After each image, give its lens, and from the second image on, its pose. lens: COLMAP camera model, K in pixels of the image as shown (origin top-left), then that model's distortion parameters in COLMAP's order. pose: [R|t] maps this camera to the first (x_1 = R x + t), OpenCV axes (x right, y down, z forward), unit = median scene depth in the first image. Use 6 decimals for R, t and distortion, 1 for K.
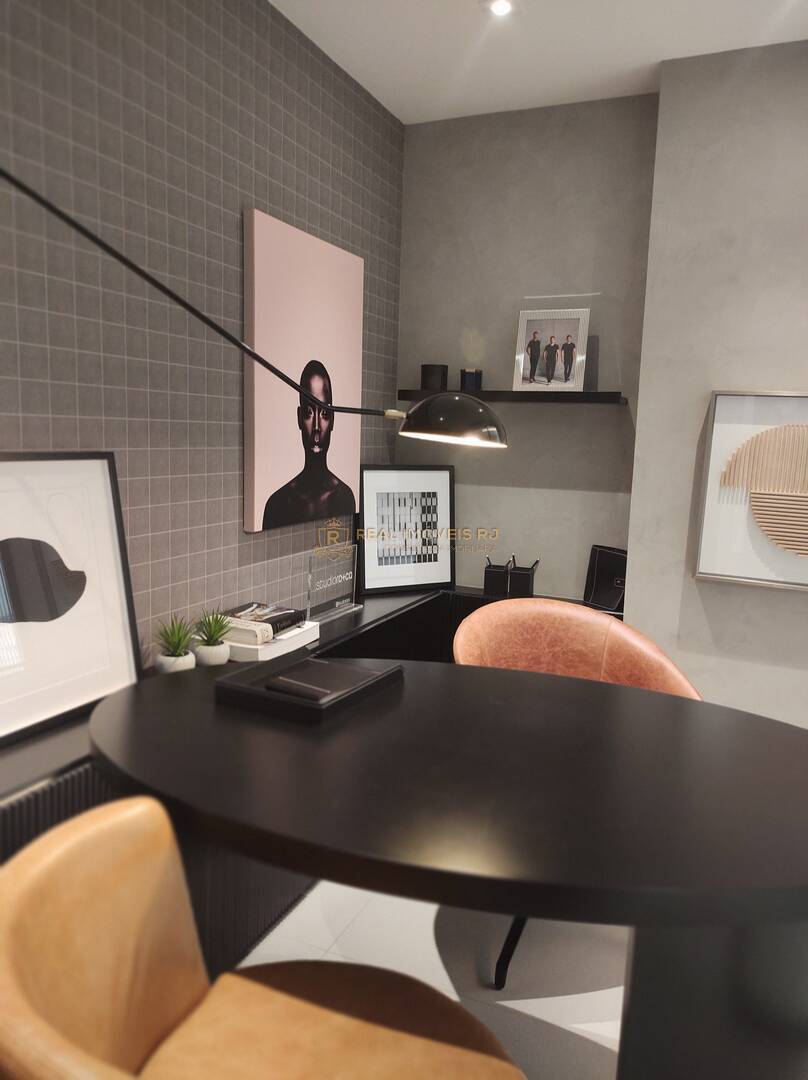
lens RADIAL K [[810.6, 0, 405.3], [0, 810.6, 534.8], [0, 0, 1]] dist [0.048260, -0.032386]
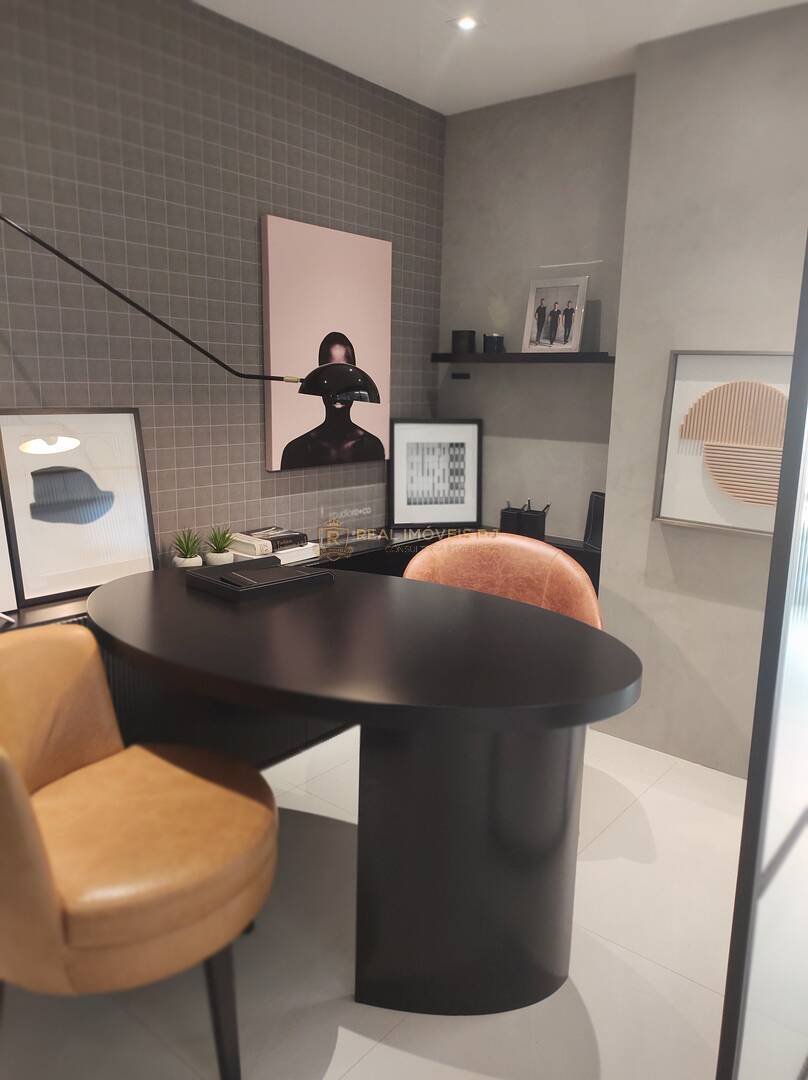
lens RADIAL K [[810.6, 0, 403.3], [0, 810.6, 540.4], [0, 0, 1]] dist [0.048260, -0.032386]
pose [[0.960093, 0.043034, -0.276350, 0.335647], [-0.026389, 0.997622, 0.063672, 0.017102], [0.278433, -0.053839, 0.958946, -0.160751]]
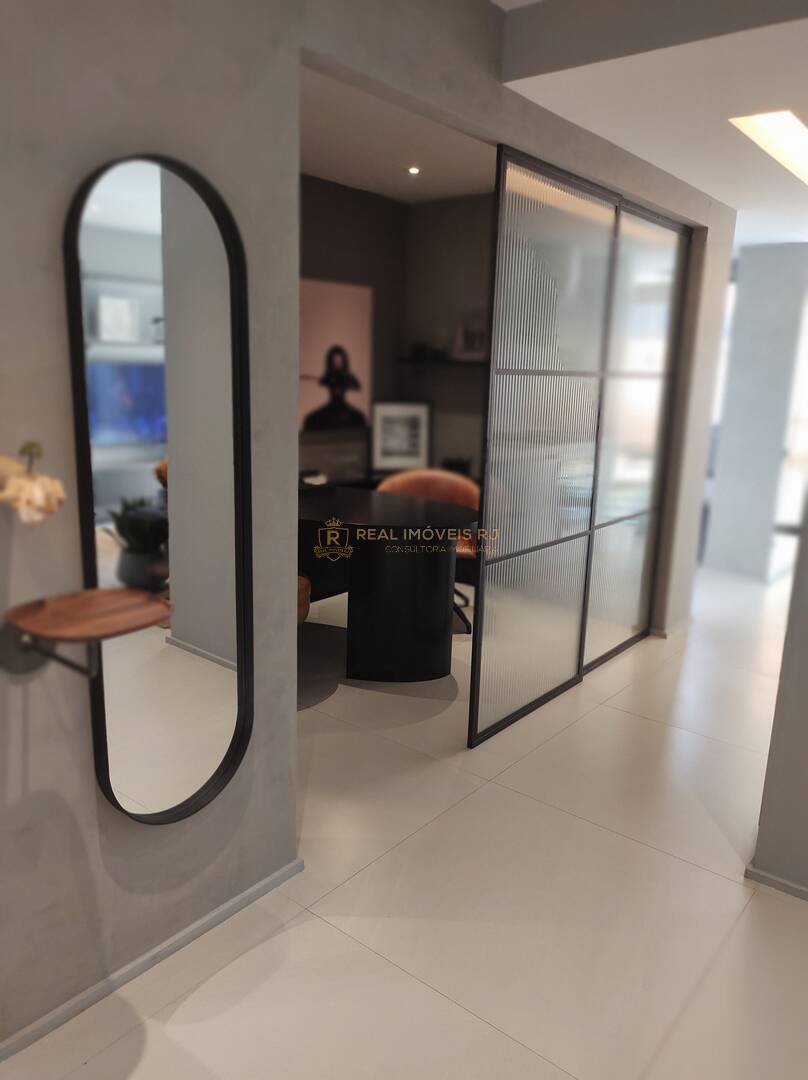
lens RADIAL K [[810.6, 0, 403.0], [0, 810.6, 542.7], [0, 0, 1]] dist [0.048260, -0.032386]
pose [[0.961728, 0.056188, -0.268184, 0.595228], [-0.034379, 0.995759, 0.085337, 0.085001], [0.271842, -0.072851, 0.959581, -0.877026]]
